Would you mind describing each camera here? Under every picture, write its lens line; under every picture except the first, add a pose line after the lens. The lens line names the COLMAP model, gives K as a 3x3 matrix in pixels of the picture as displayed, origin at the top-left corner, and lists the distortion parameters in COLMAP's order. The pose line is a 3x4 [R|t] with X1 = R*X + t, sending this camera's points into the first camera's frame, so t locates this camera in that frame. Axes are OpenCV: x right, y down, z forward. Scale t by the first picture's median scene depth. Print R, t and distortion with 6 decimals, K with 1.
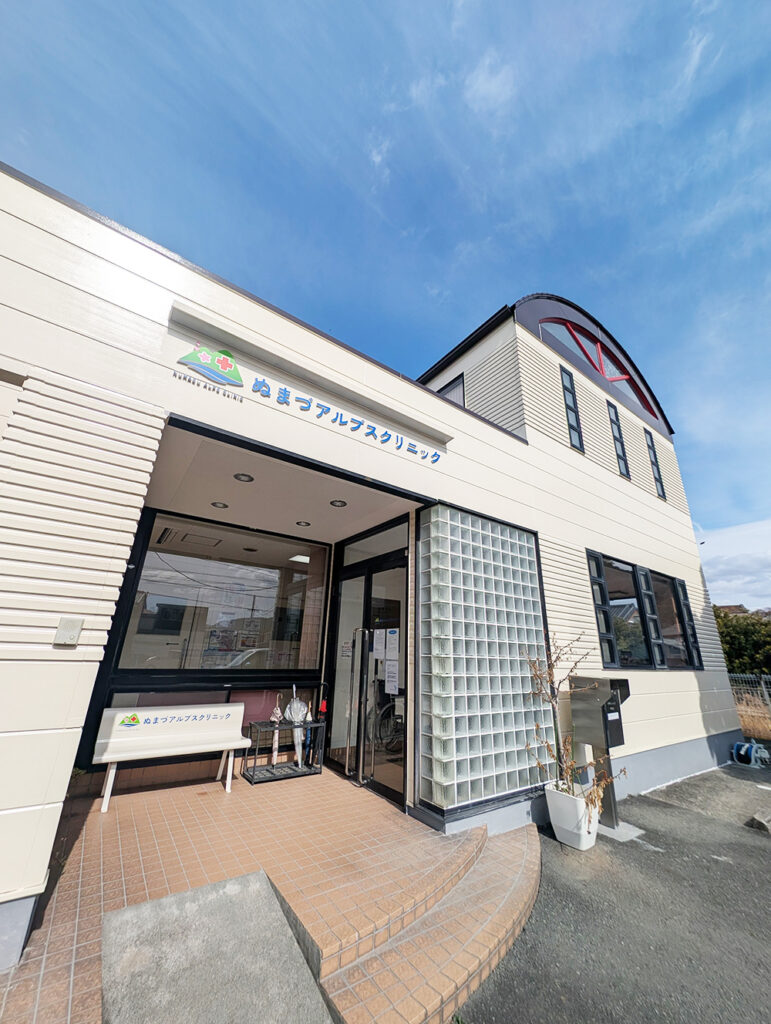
lens RADIAL K [[379.7, 0, 385.5], [0, 379.7, 512.0], [0, 0, 1]] dist [-0.000967, -0.000066]
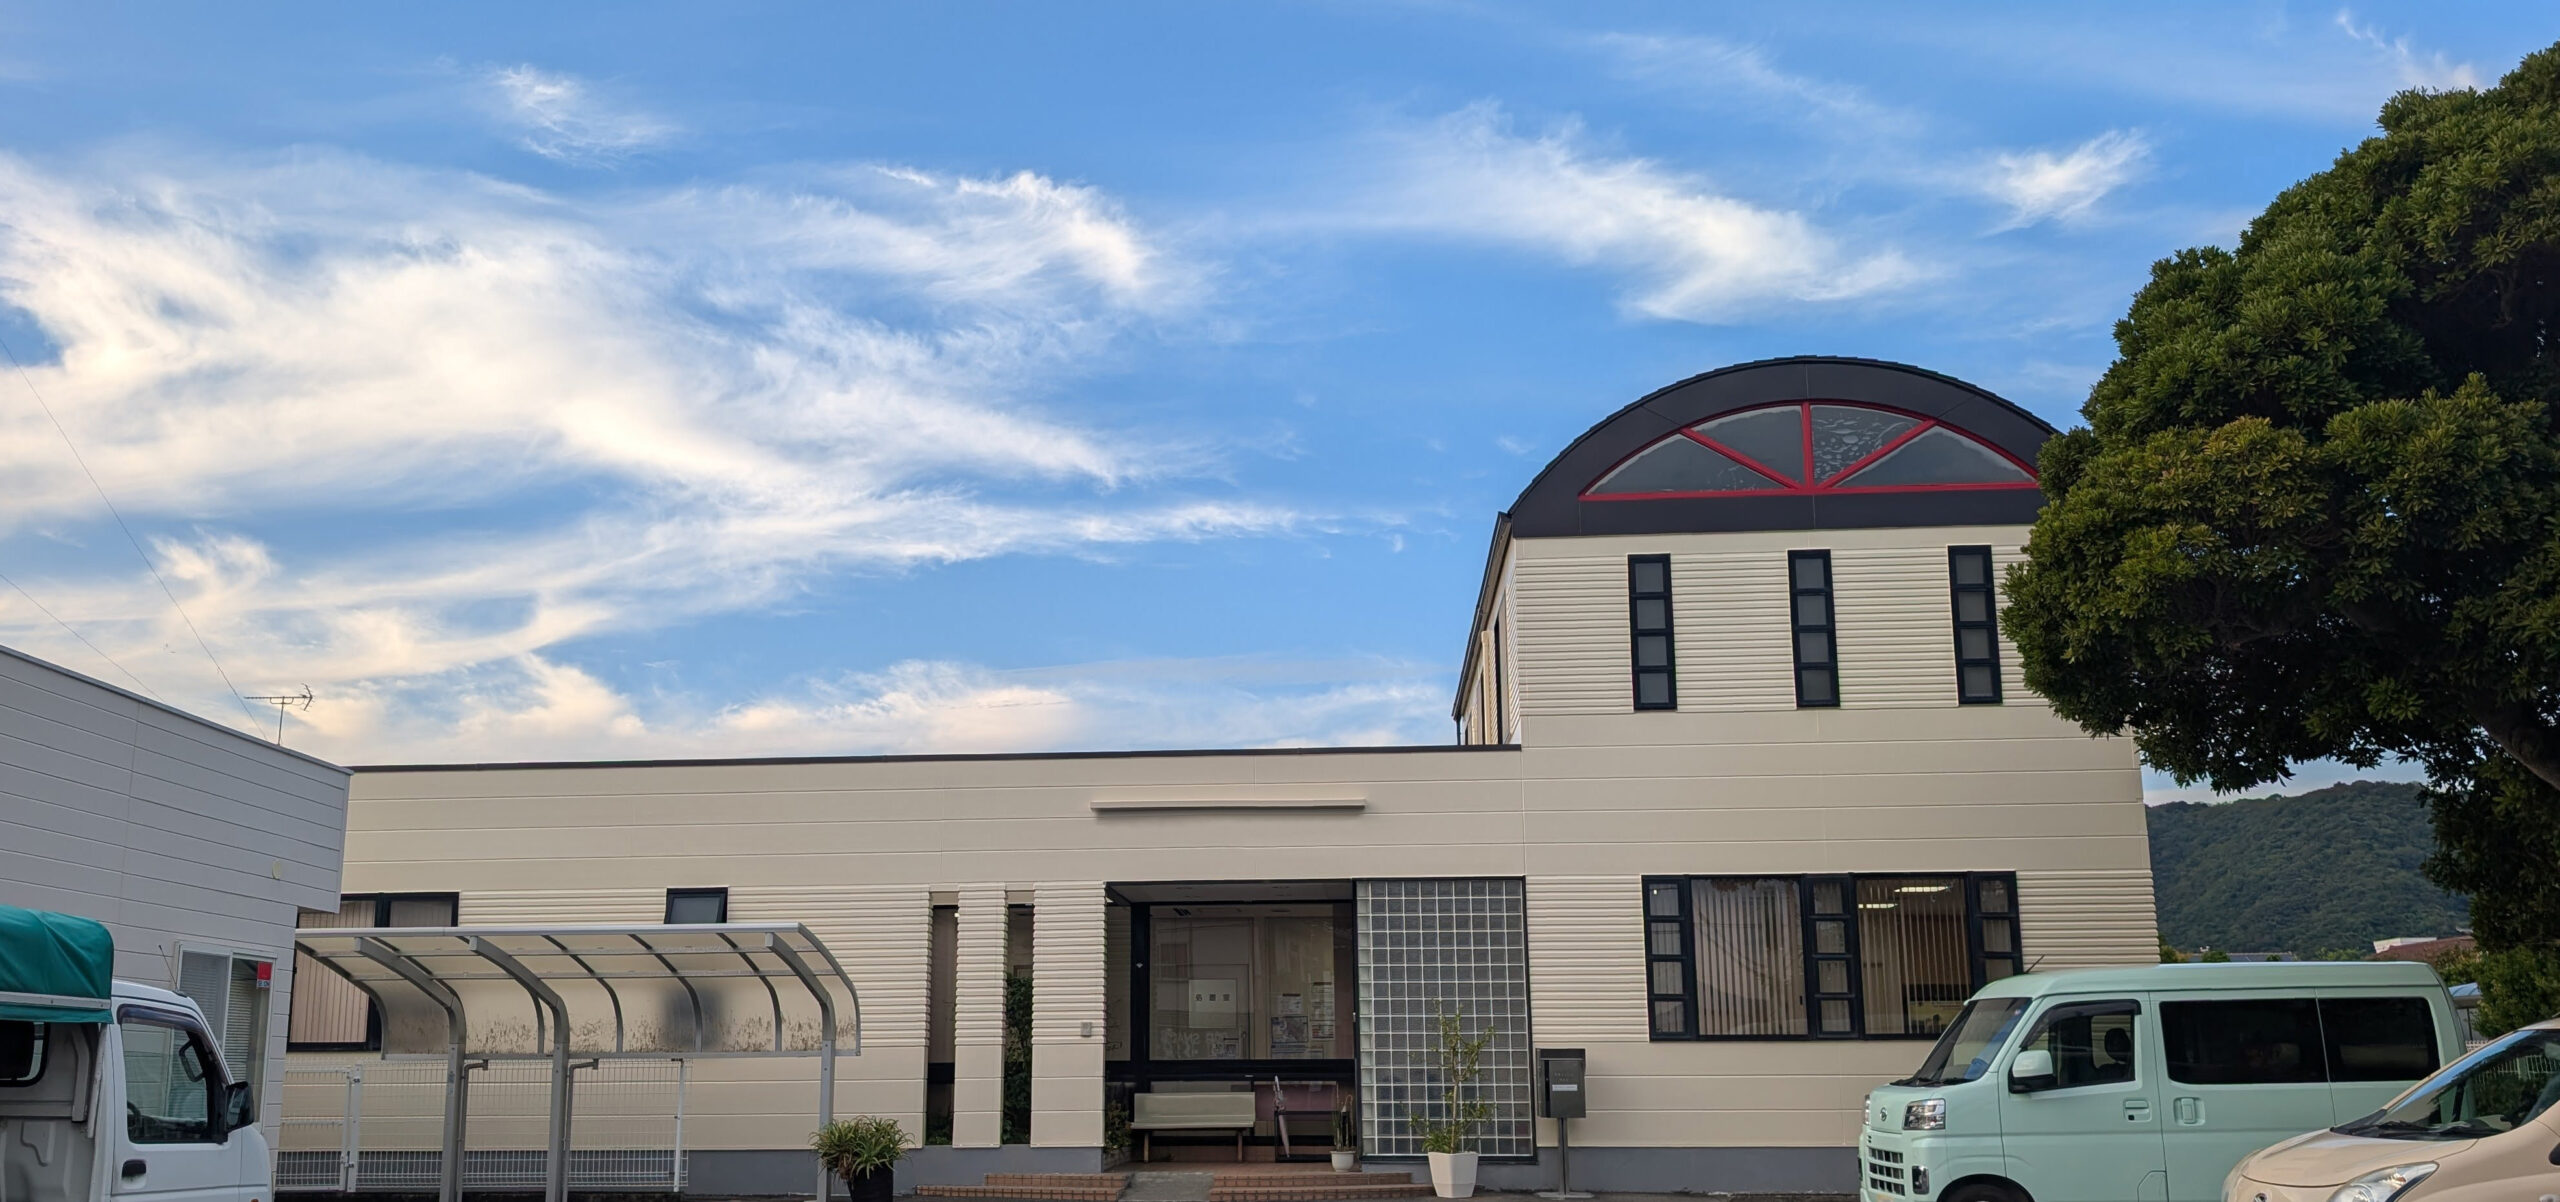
lens RADIAL K [[2240.1, 0, 1280.0], [0, 2240.1, 601.0], [0, 0, 1]] dist [0.013004, 0.002391]
pose [[0.768705, -0.169871, -0.616634, 3.244109], [0.250901, 0.966899, 0.046415, -0.918848], [0.588338, -0.190393, 0.785881, -3.086921]]
